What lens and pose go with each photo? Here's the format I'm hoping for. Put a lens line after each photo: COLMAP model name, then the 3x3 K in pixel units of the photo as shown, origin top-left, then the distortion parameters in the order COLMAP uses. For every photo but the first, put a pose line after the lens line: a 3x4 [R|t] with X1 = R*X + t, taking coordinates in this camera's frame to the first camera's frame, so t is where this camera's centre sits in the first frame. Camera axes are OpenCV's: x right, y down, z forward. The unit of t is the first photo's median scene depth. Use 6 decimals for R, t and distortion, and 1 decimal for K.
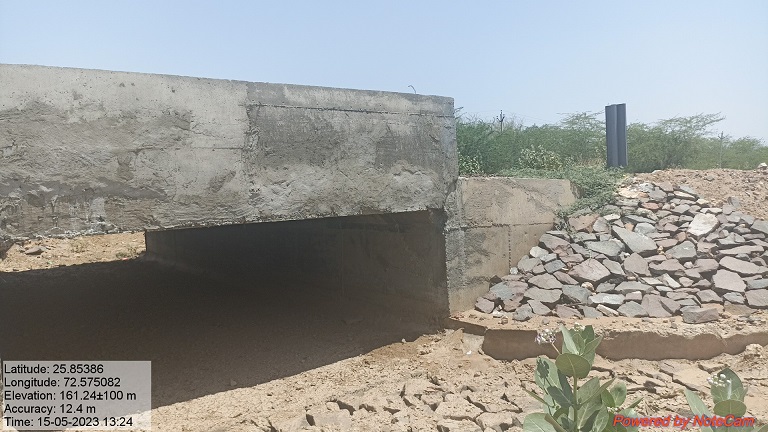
lens RADIAL K [[569.3, 0, 388.2], [0, 569.3, 221.9], [0, 0, 1]] dist [0.035299, -0.041230]
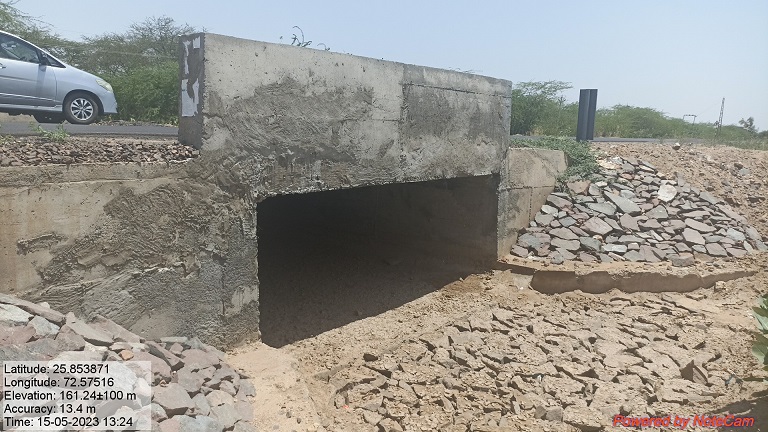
lens RADIAL K [[569.3, 0, 378.4], [0, 569.3, 222.4], [0, 0, 1]] dist [0.035299, -0.041230]
pose [[0.965887, 0.025761, 0.257680, -0.548000], [-0.052920, 0.993677, 0.099022, -0.030332], [-0.253499, -0.109281, 0.961143, -0.146801]]
